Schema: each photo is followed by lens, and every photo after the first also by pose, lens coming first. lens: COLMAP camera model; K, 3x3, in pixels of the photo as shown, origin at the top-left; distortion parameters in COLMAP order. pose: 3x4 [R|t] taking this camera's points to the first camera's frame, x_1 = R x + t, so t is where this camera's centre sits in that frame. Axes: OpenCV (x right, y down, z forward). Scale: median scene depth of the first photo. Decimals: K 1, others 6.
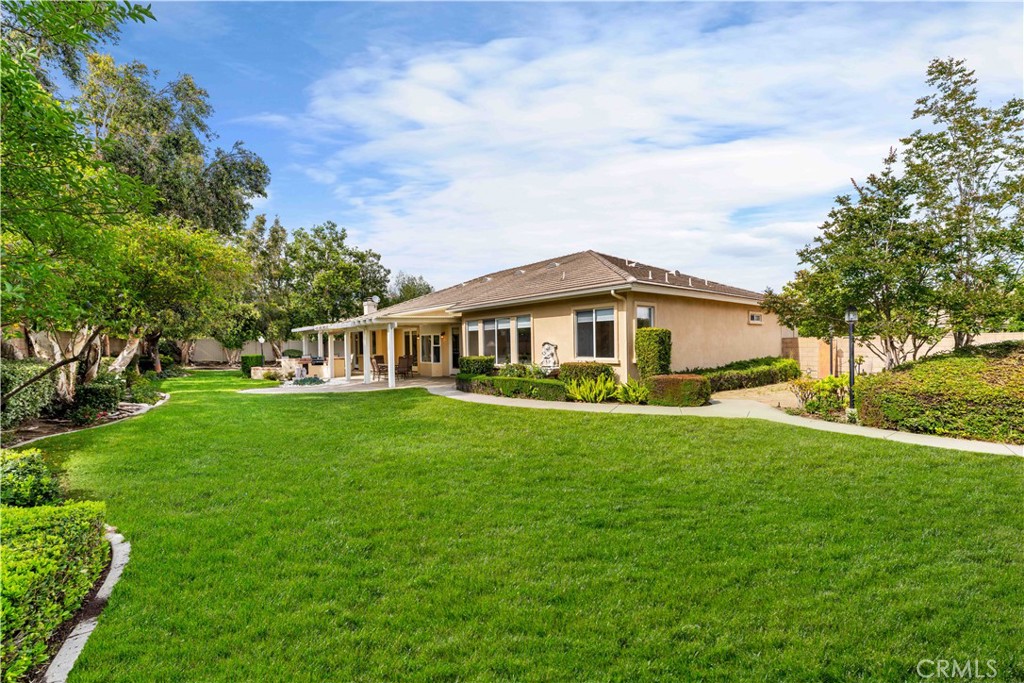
lens RADIAL K [[417.3, 0, 515.2], [0, 417.3, 352.2], [0, 0, 1]] dist [0.002294, -0.000085]
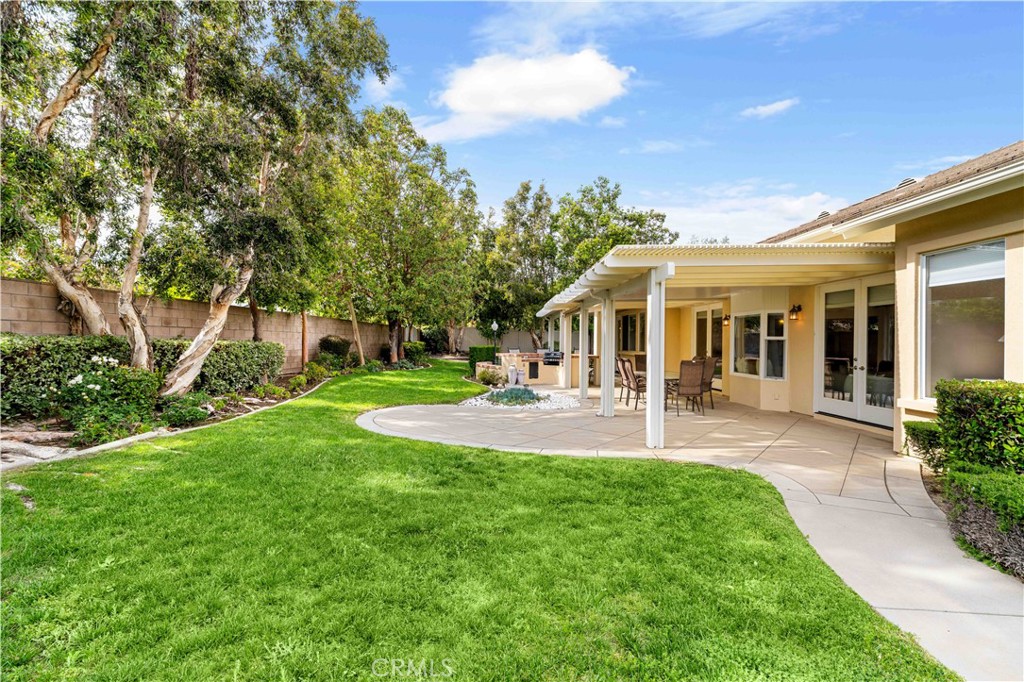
lens RADIAL K [[418.4, 0, 514.5], [0, 418.4, 341.2], [0, 0, 1]] dist [0.000597, -0.000166]
pose [[0.784178, 0.027711, -0.619917, -0.088872], [-0.038170, 0.999265, -0.003617, -0.000571], [0.619361, 0.026499, 0.784659, 0.337997]]
